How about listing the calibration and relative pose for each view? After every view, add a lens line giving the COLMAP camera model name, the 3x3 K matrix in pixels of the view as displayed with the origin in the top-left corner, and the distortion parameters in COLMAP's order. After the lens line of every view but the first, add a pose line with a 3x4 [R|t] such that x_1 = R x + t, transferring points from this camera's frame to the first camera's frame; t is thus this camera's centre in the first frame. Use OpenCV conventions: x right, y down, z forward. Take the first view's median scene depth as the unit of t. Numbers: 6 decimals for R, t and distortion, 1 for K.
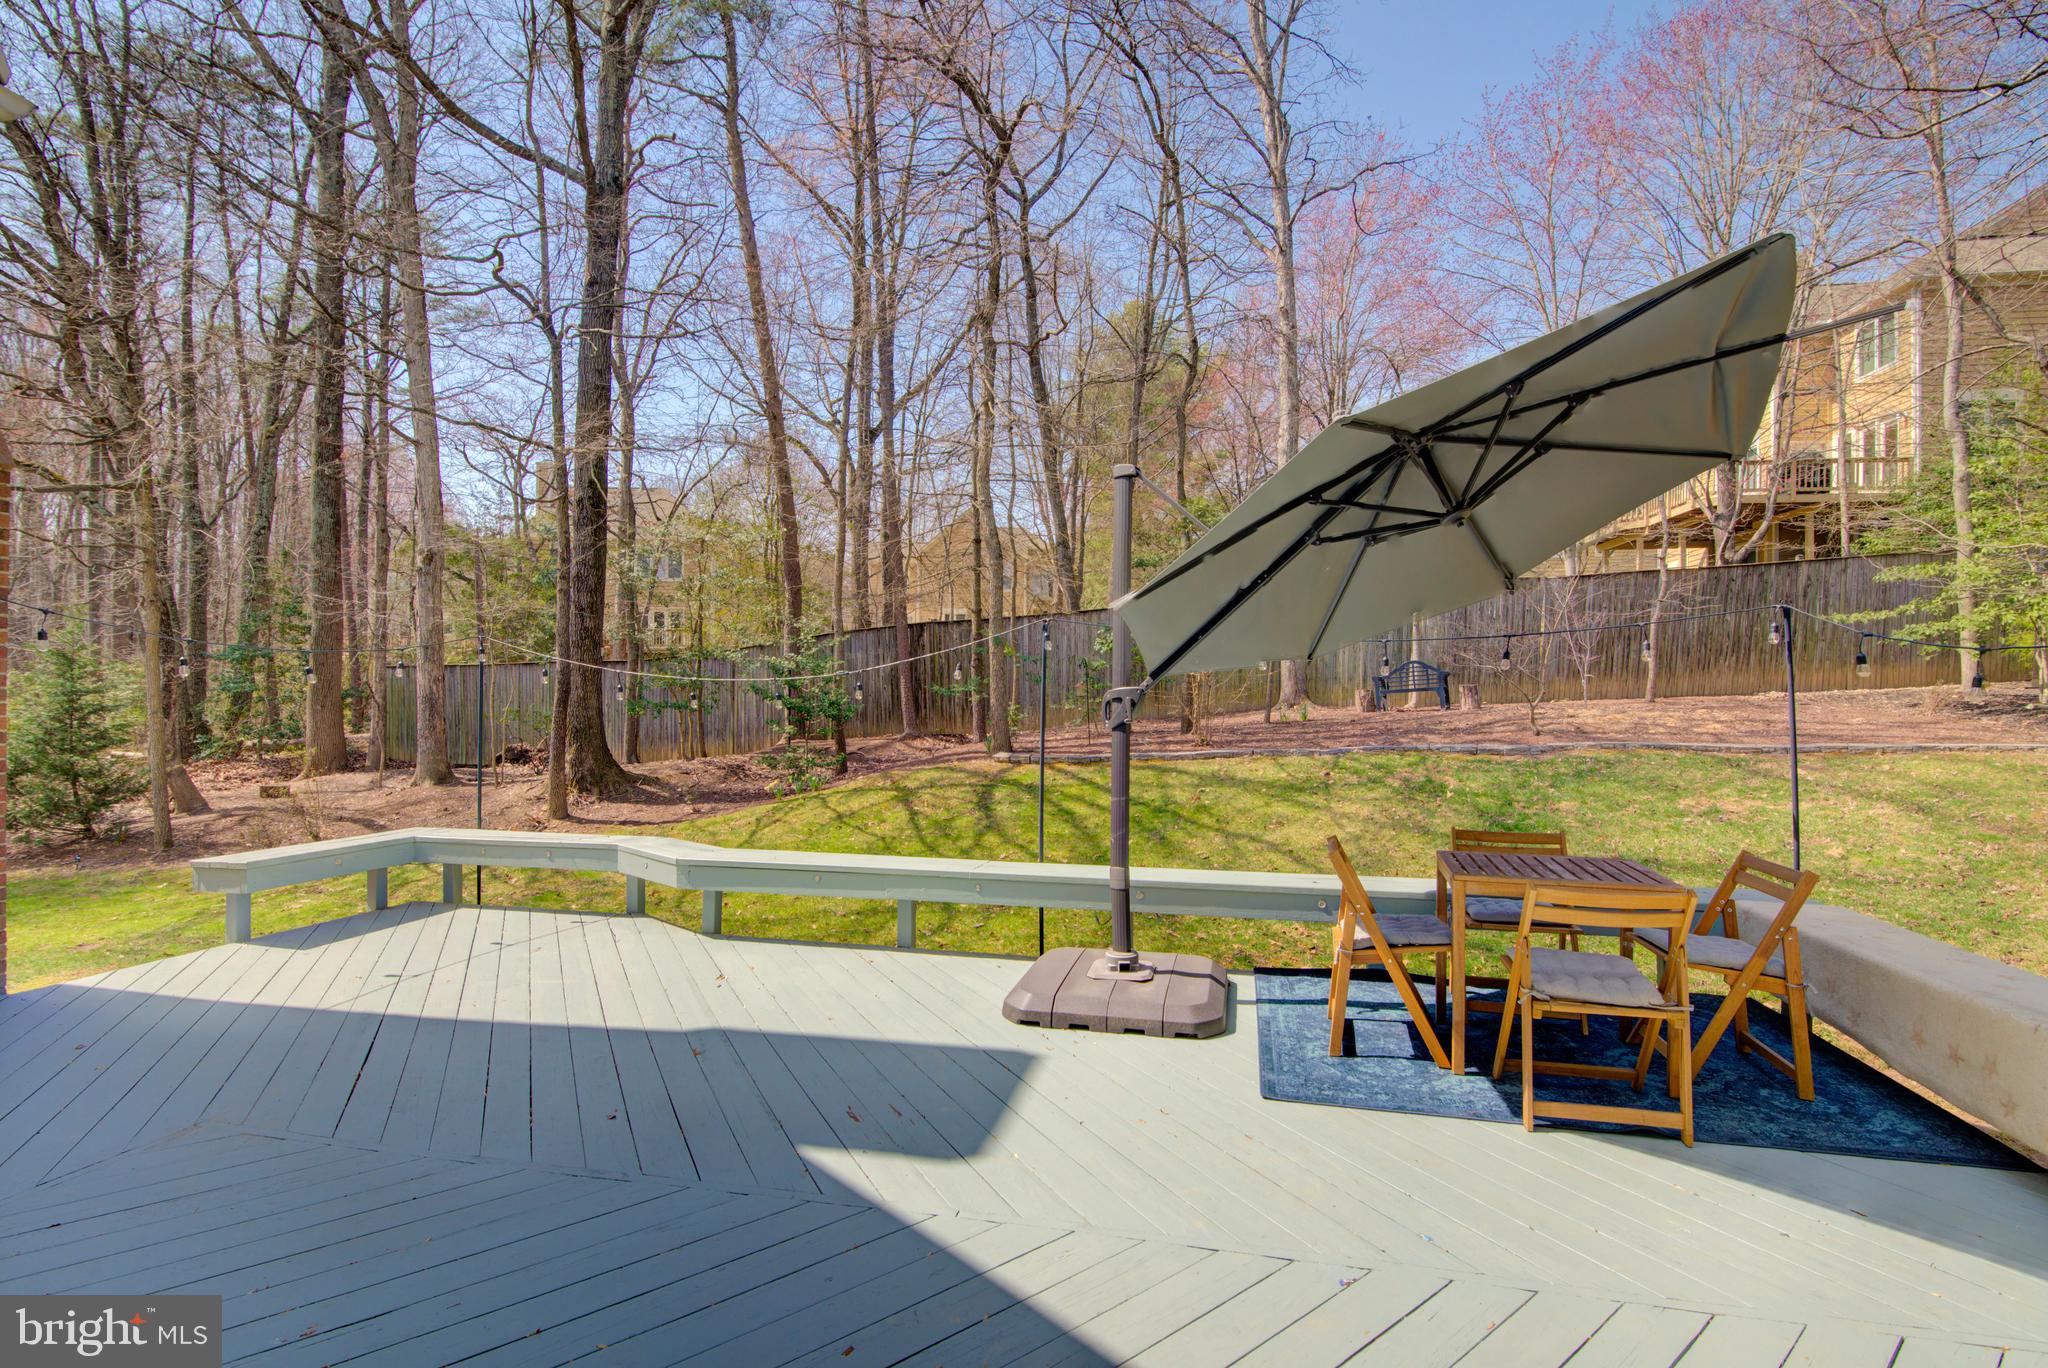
lens RADIAL K [[940.7, 0, 1024.0], [0, 940.7, 684.0], [0, 0, 1]] dist [-0.018580, 0.001161]
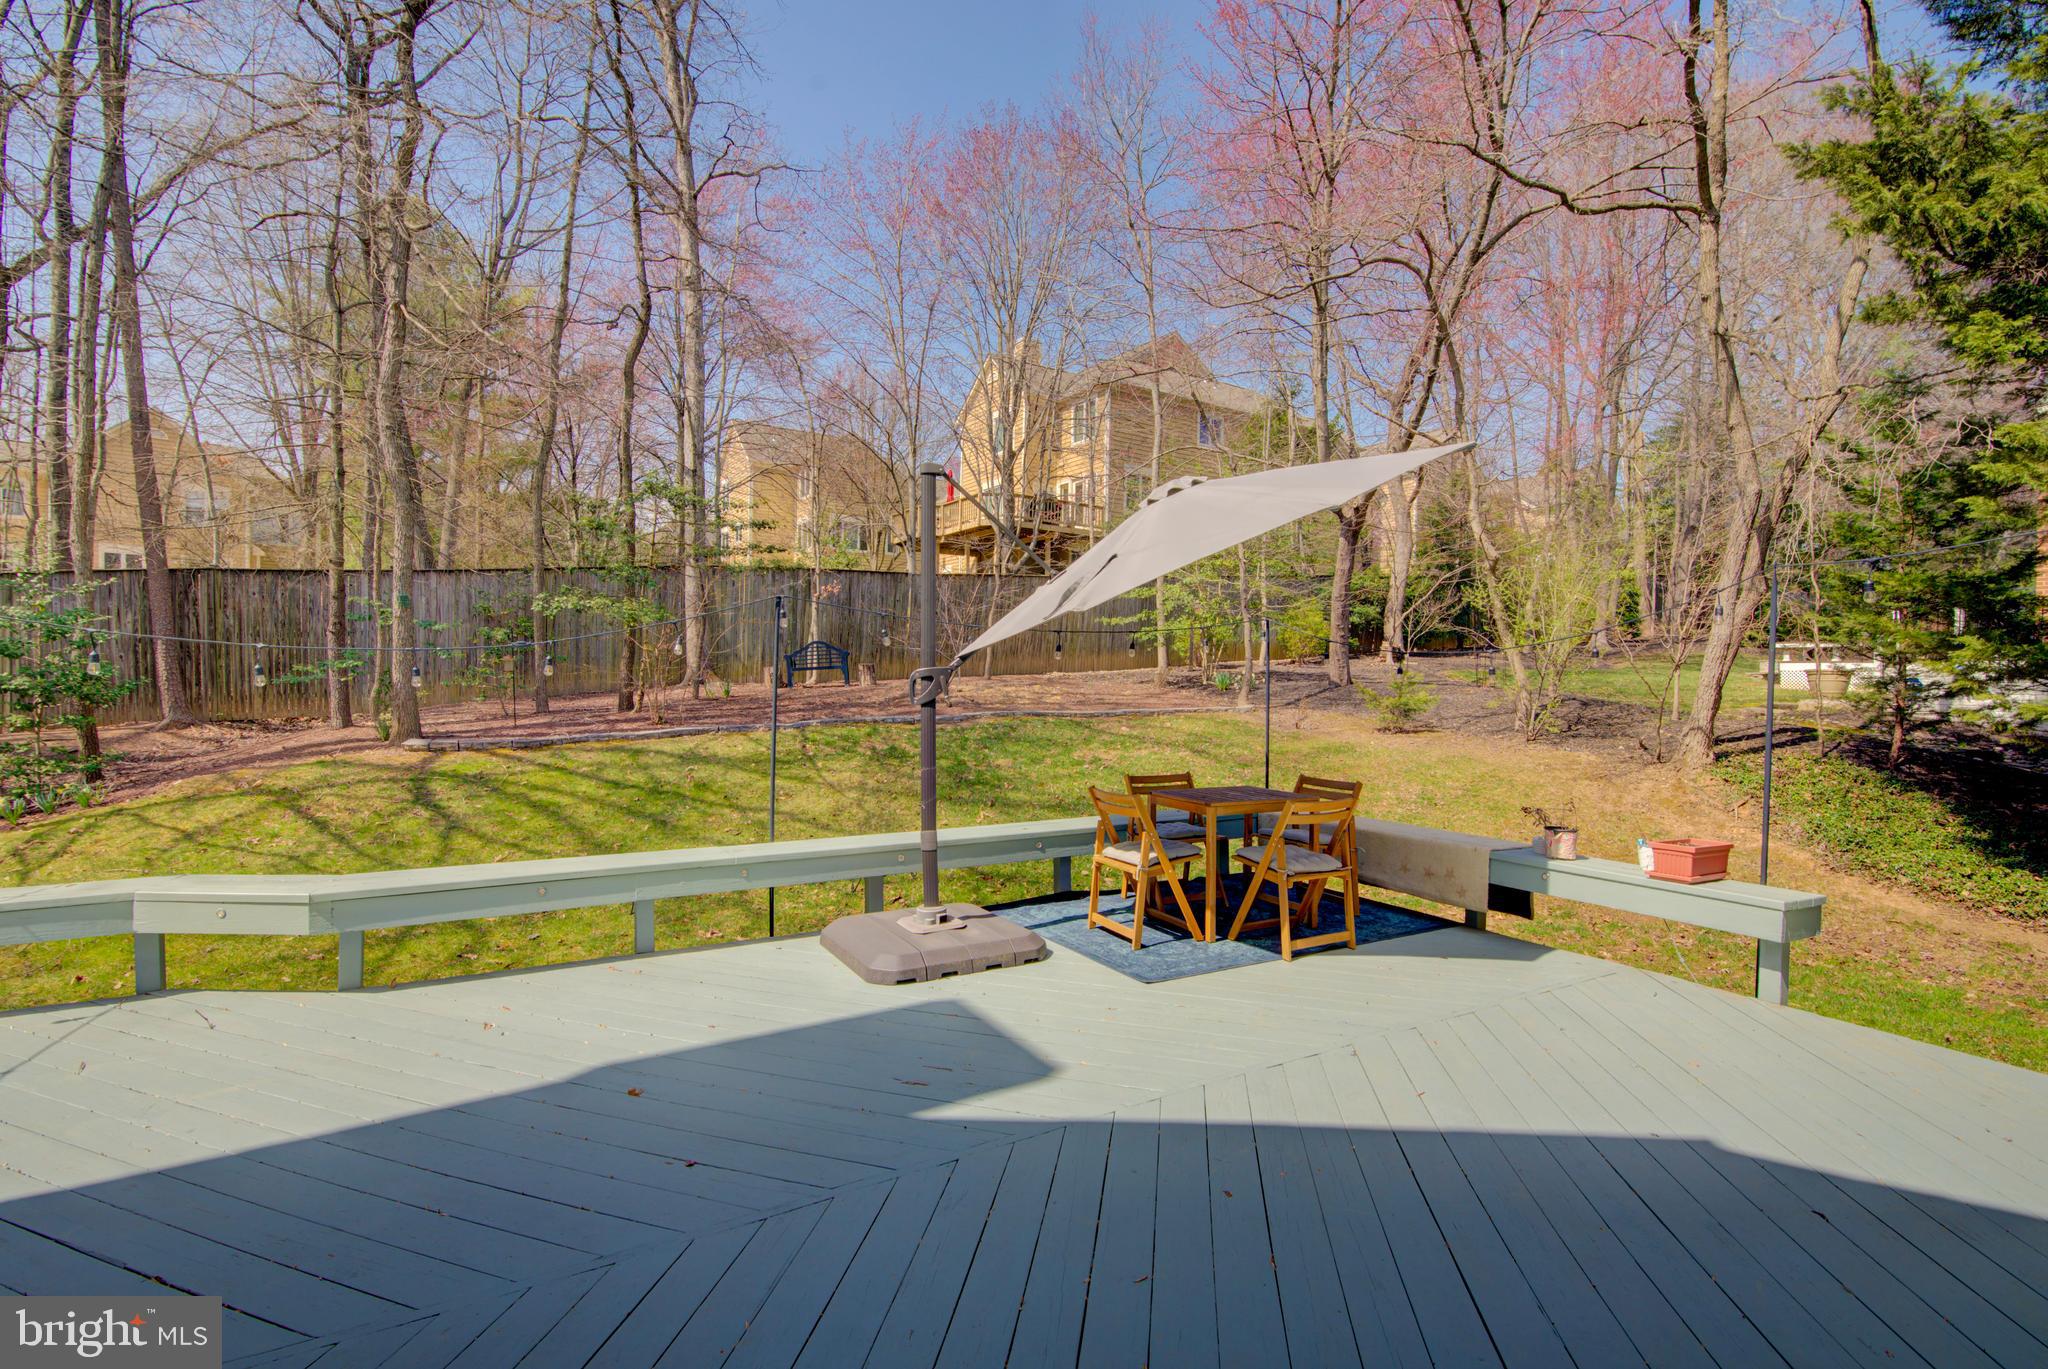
lens RADIAL K [[941.8, 0, 1024.0], [0, 941.8, 684.5], [0, 0, 1]] dist [-0.013942, 0.000073]
pose [[0.728577, -0.001458, 0.684963, -0.572497], [-0.016671, 0.999664, 0.019861, 0.000007], [-0.684761, -0.025890, 0.728307, 0.125543]]
